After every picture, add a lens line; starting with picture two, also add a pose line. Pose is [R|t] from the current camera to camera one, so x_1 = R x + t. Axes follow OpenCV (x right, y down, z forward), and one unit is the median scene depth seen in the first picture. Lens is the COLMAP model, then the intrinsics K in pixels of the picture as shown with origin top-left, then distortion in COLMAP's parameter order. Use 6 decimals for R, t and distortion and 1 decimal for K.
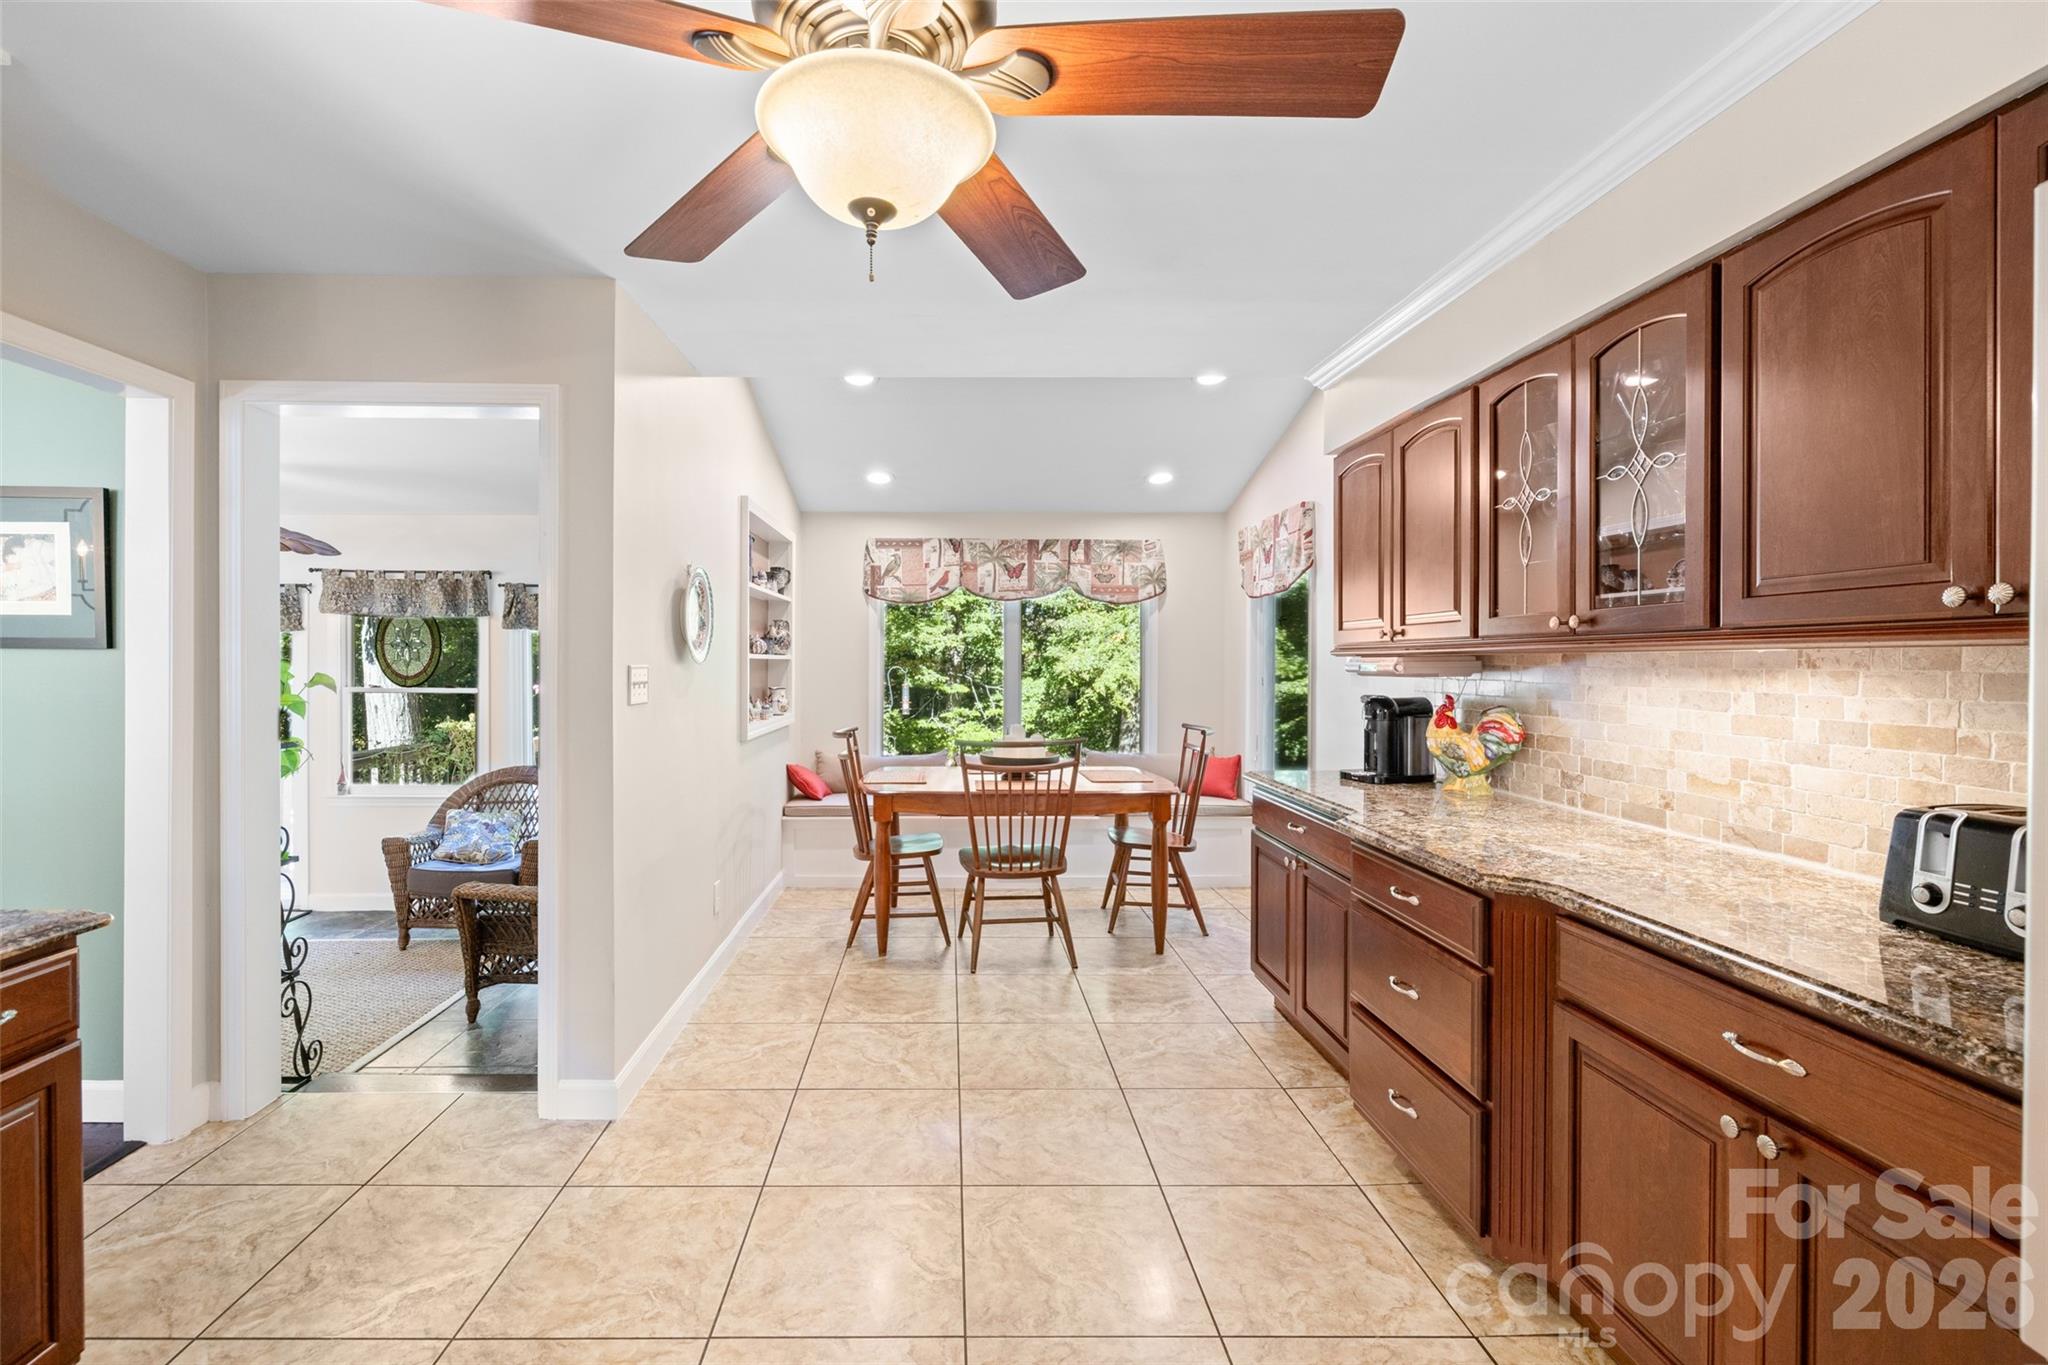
lens RADIAL K [[866.5, 0, 991.2], [0, 866.5, 667.3], [0, 0, 1]] dist [0.002382, 0.001579]
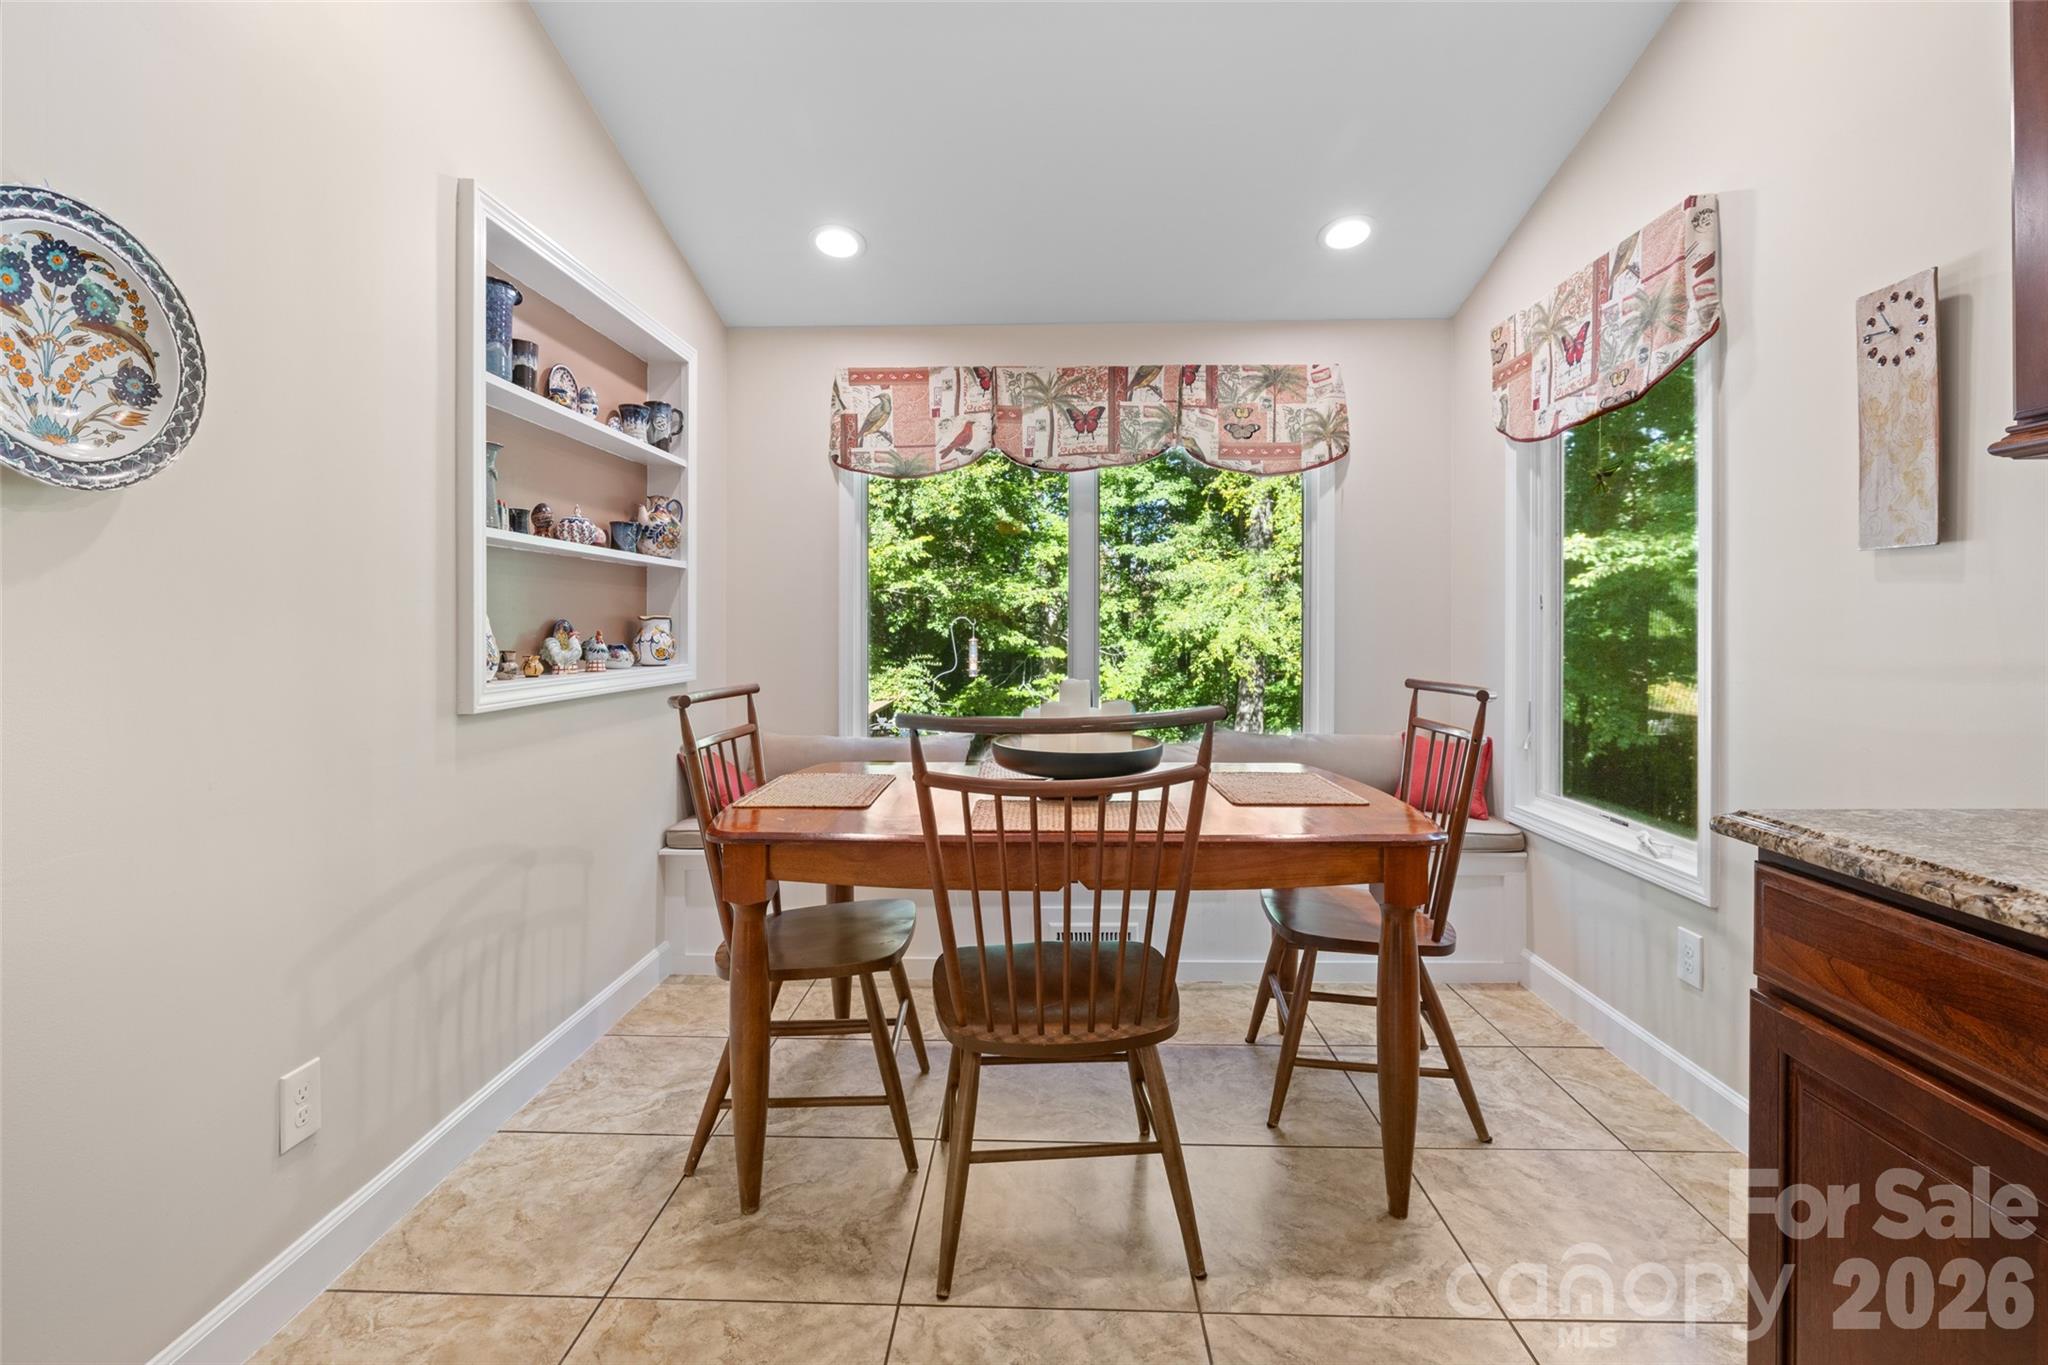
lens RADIAL K [[921.2, 0, 1033.5], [0, 921.2, 632.1], [0, 0, 1]] dist [-0.006954, 0.001185]
pose [[0.997774, -0.004342, -0.066542, 0.046788], [0.004371, 0.999990, 0.000301, 0.044076], [0.066540, -0.000591, 0.997784, 0.546638]]
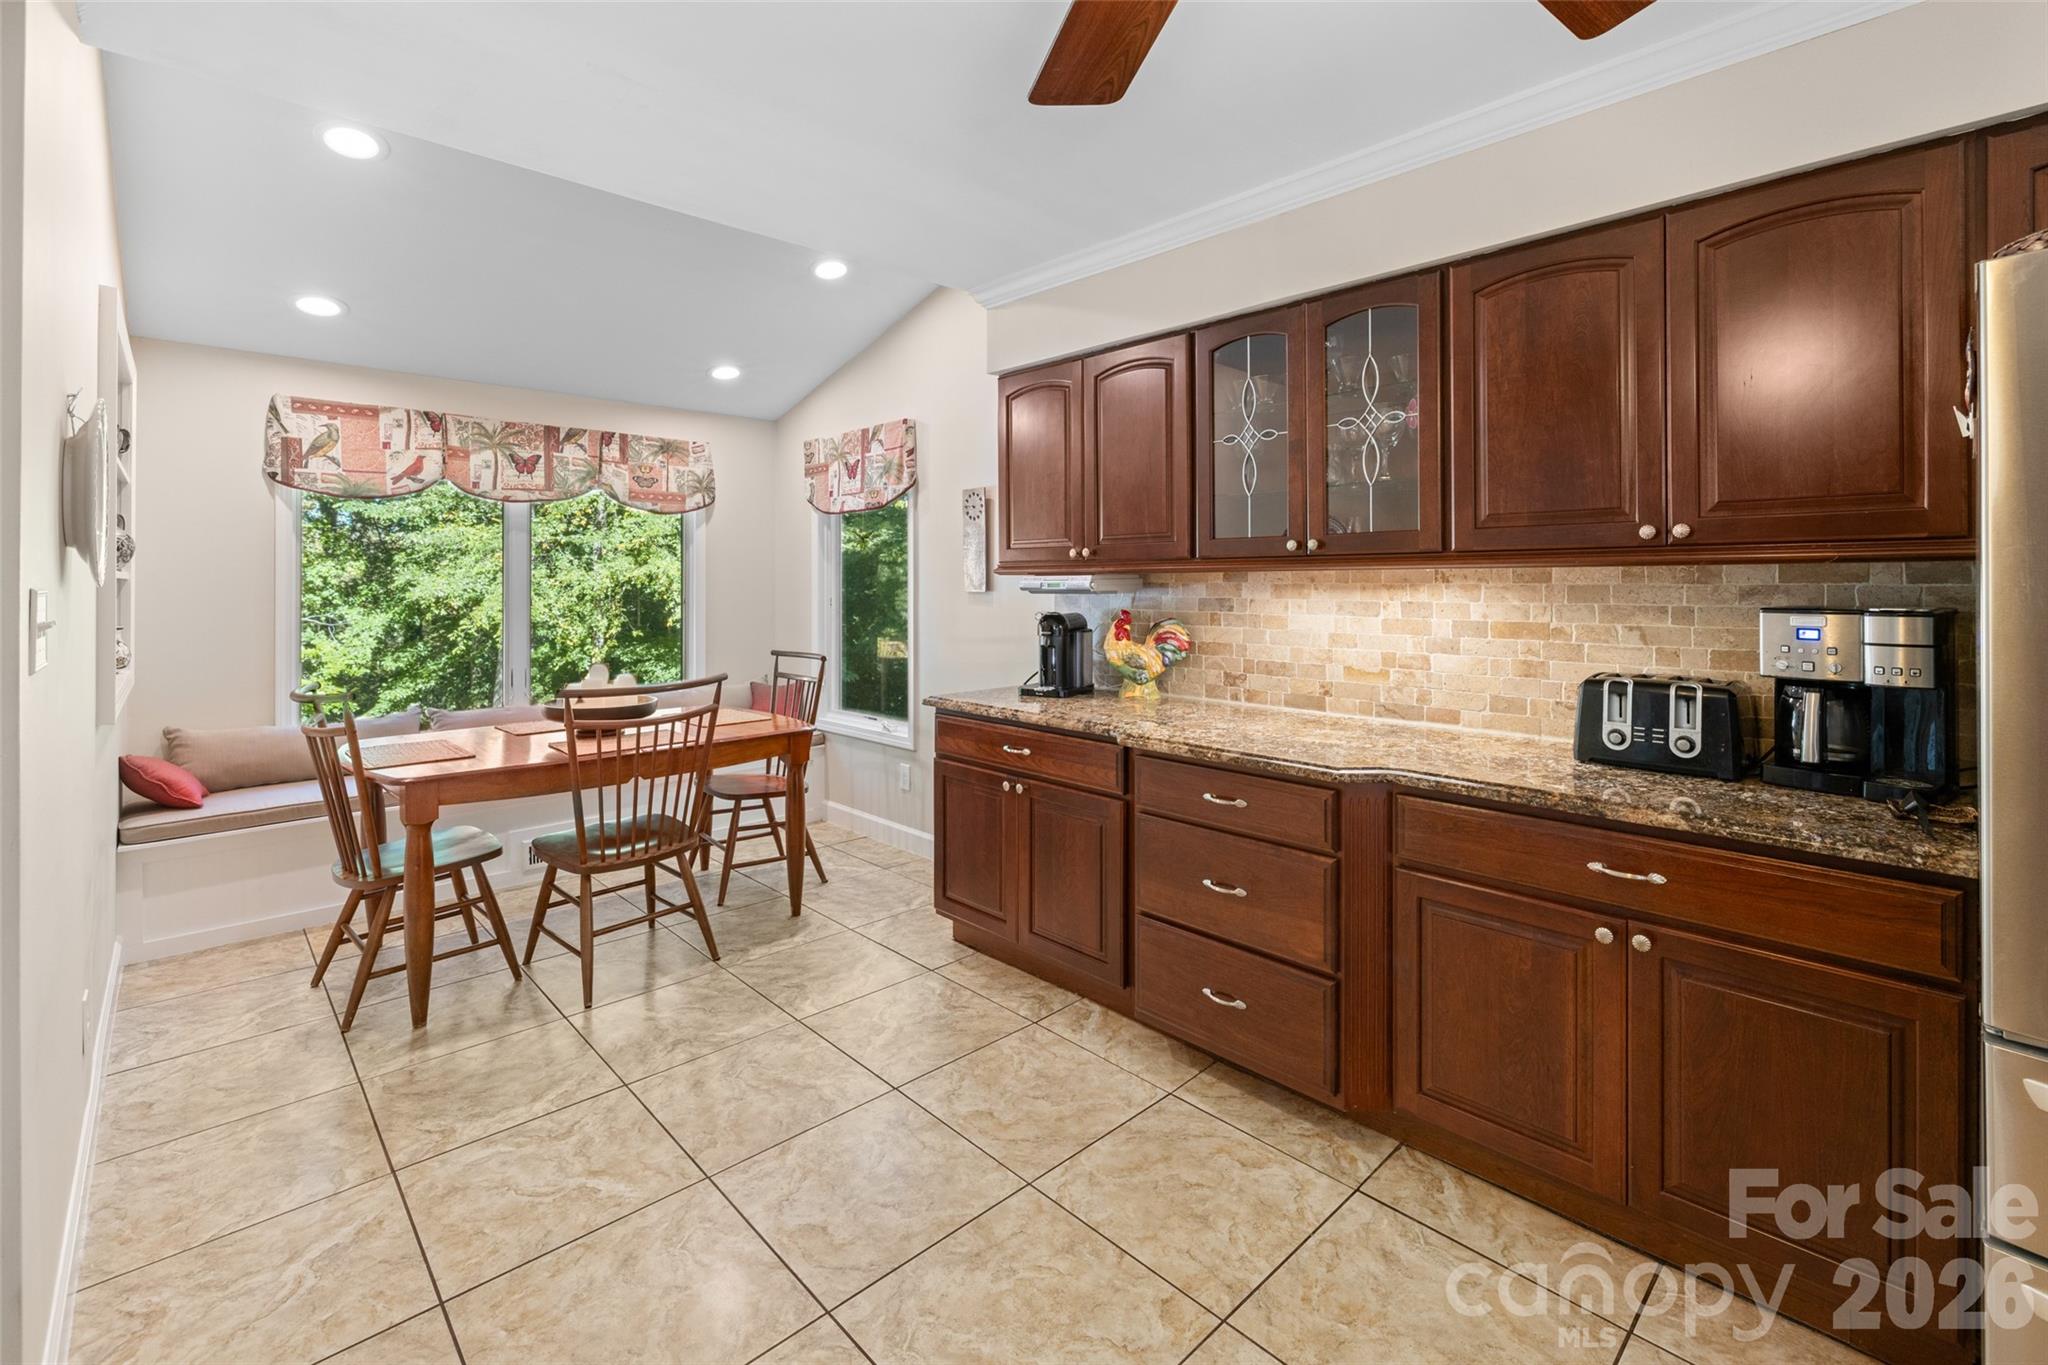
lens RADIAL K [[866.5, 0, 1016.4], [0, 866.5, 579.3], [0, 0, 1]] dist [0.002382, 0.001579]
pose [[0.754038, 0.000203, 0.656830, -0.215283], [0.007557, 0.999931, -0.008984, 0.001566], [-0.656787, 0.011738, 0.753985, 0.195756]]
